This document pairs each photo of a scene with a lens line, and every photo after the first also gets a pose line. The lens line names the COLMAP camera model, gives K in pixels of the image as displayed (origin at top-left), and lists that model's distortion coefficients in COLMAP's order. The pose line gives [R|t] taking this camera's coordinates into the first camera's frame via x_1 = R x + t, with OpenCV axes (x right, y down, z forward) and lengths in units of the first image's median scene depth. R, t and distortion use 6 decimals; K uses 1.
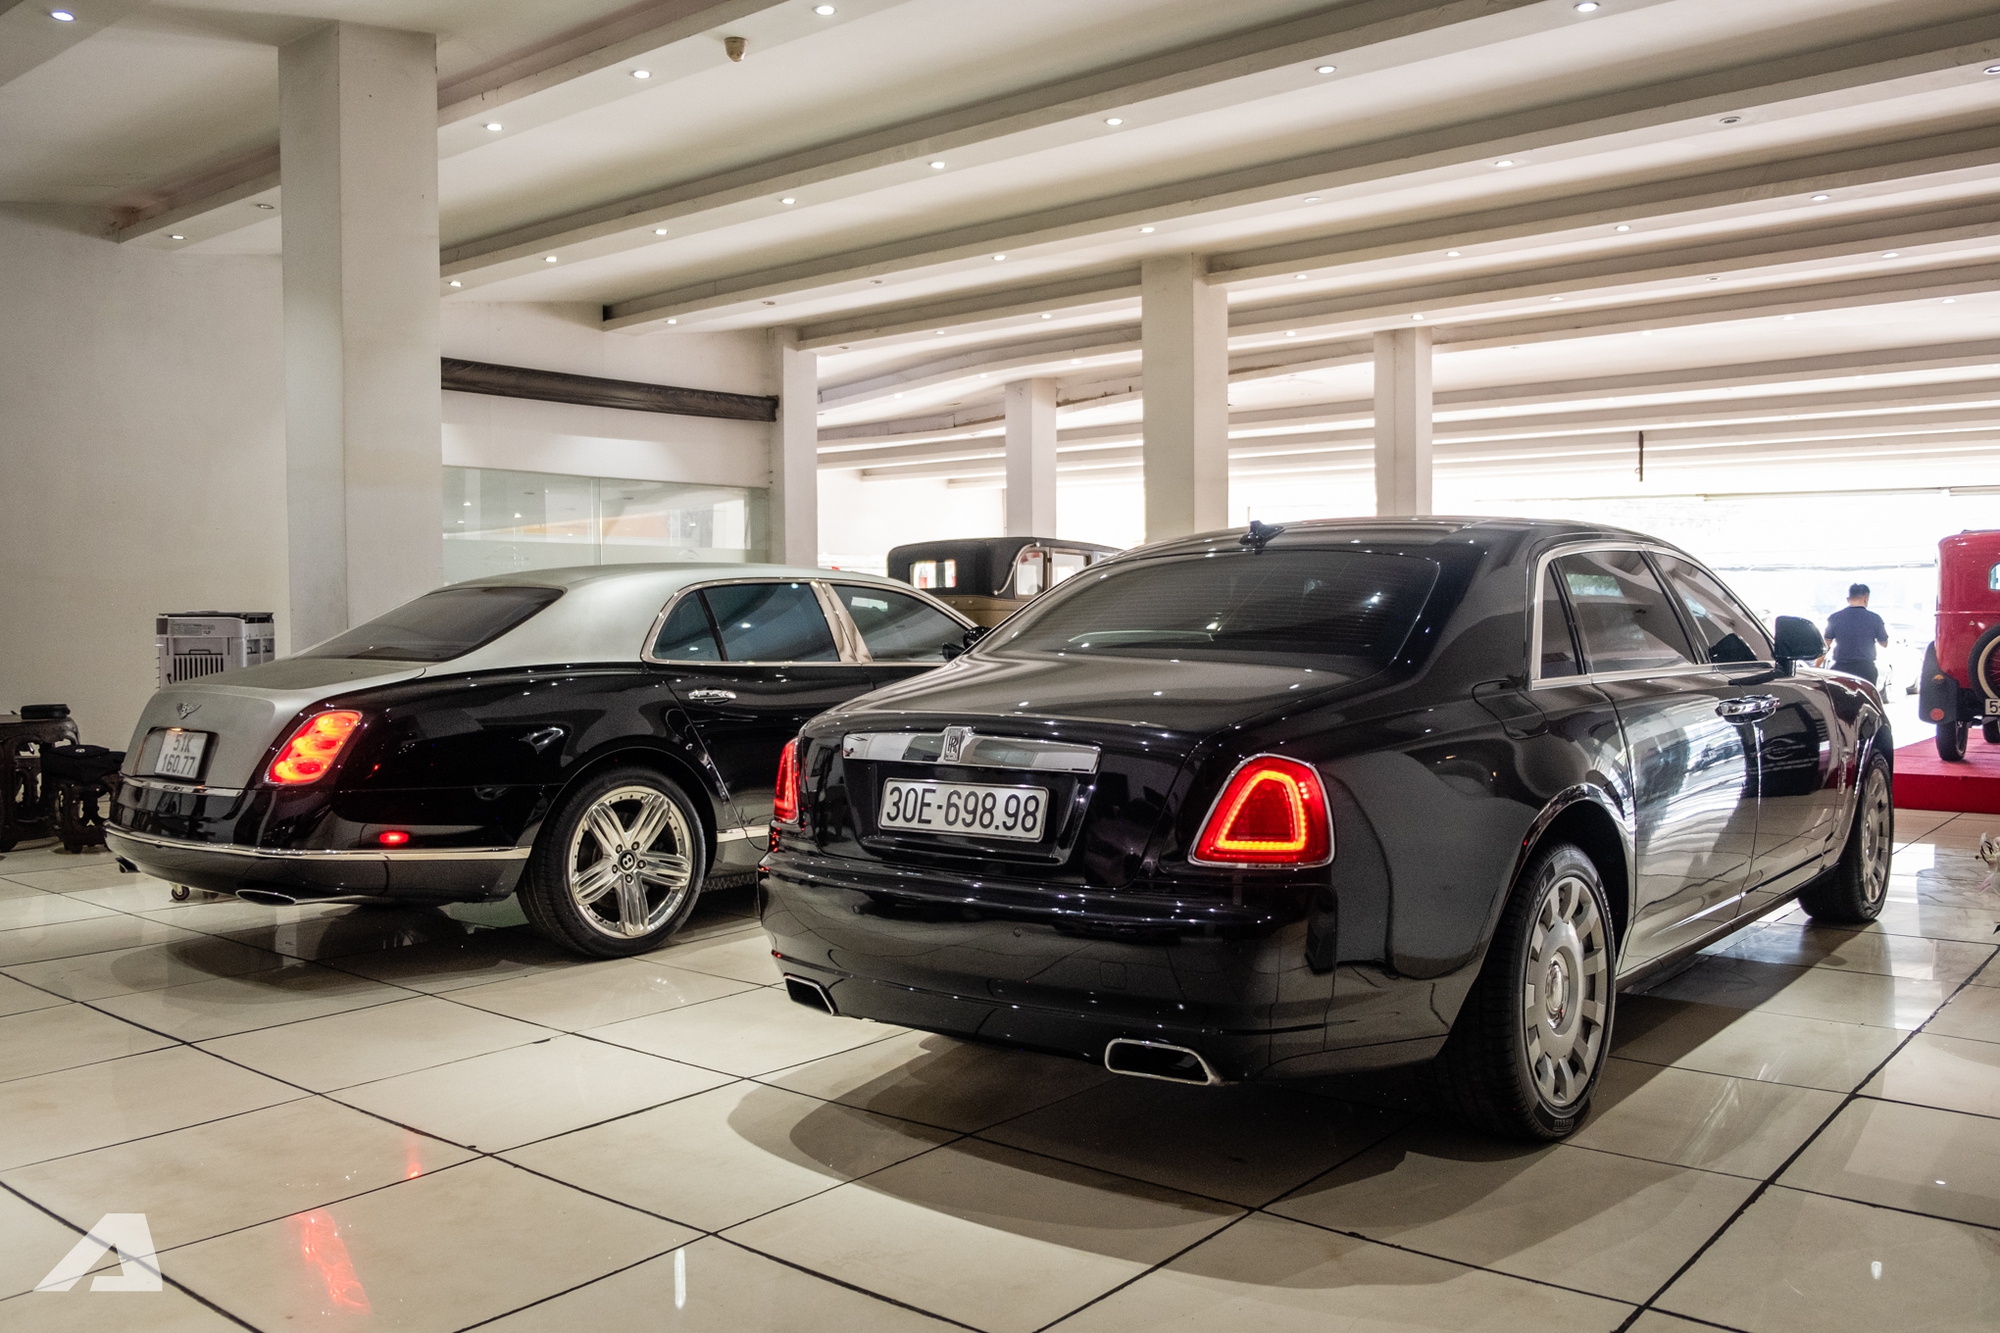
lens RADIAL K [[1623.6, 0, 1000.0], [0, 1623.6, 666.5], [0, 0, 1]] dist [-0.028727, 0.003342]
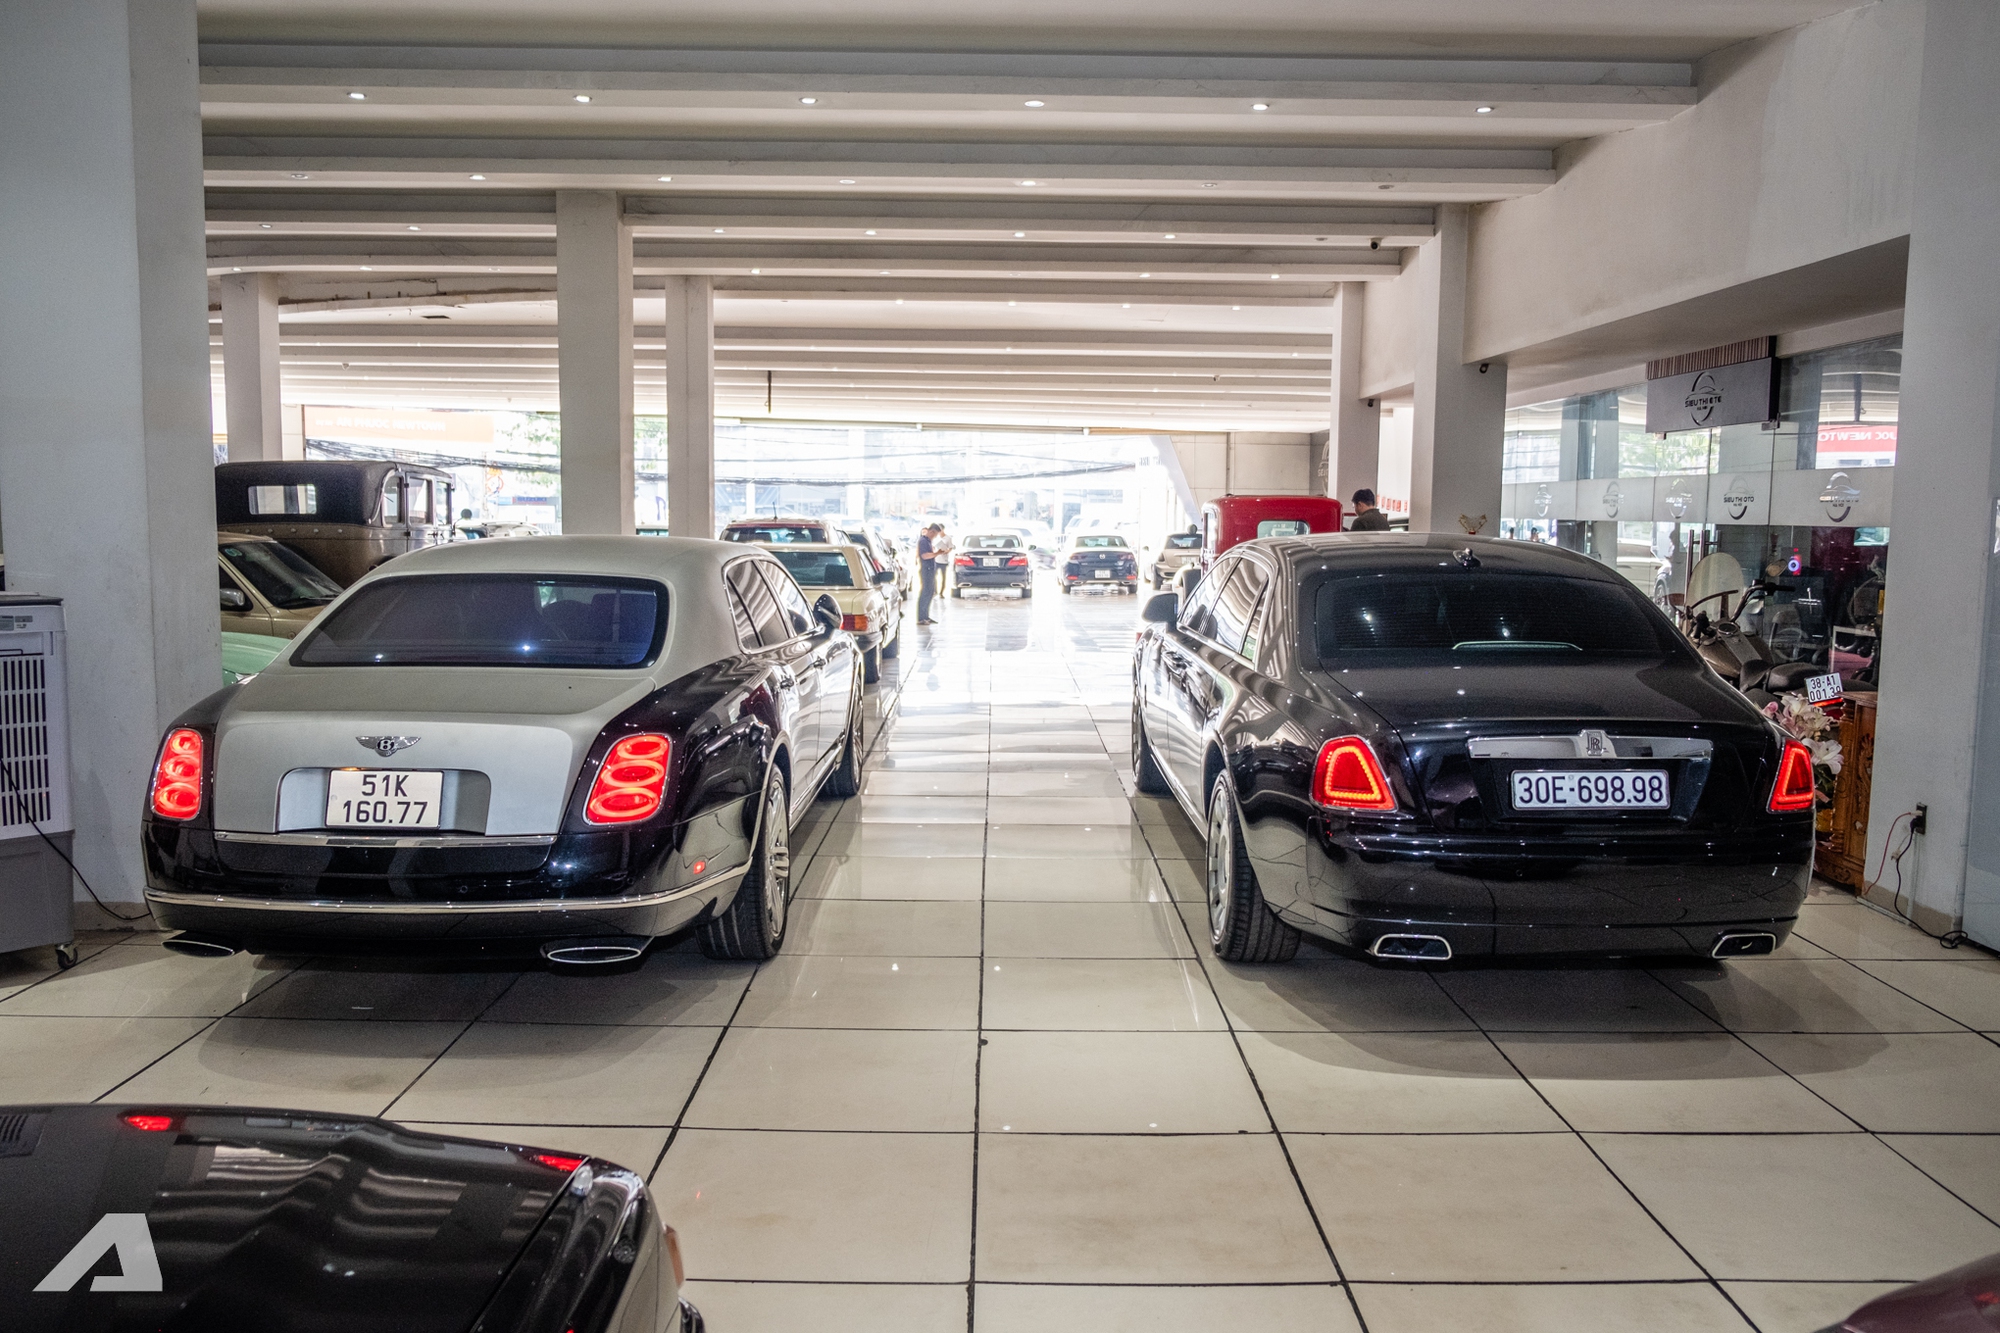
lens RADIAL K [[1553.5, 0, 1000.0], [0, 1553.5, 666.5], [0, 0, 1]] dist [-0.035106, 0.007126]
pose [[0.765466, -0.047735, 0.641703, -1.204588], [0.001036, 0.997335, 0.072954, -0.107679], [-0.643475, -0.055179, 0.763476, 0.331535]]
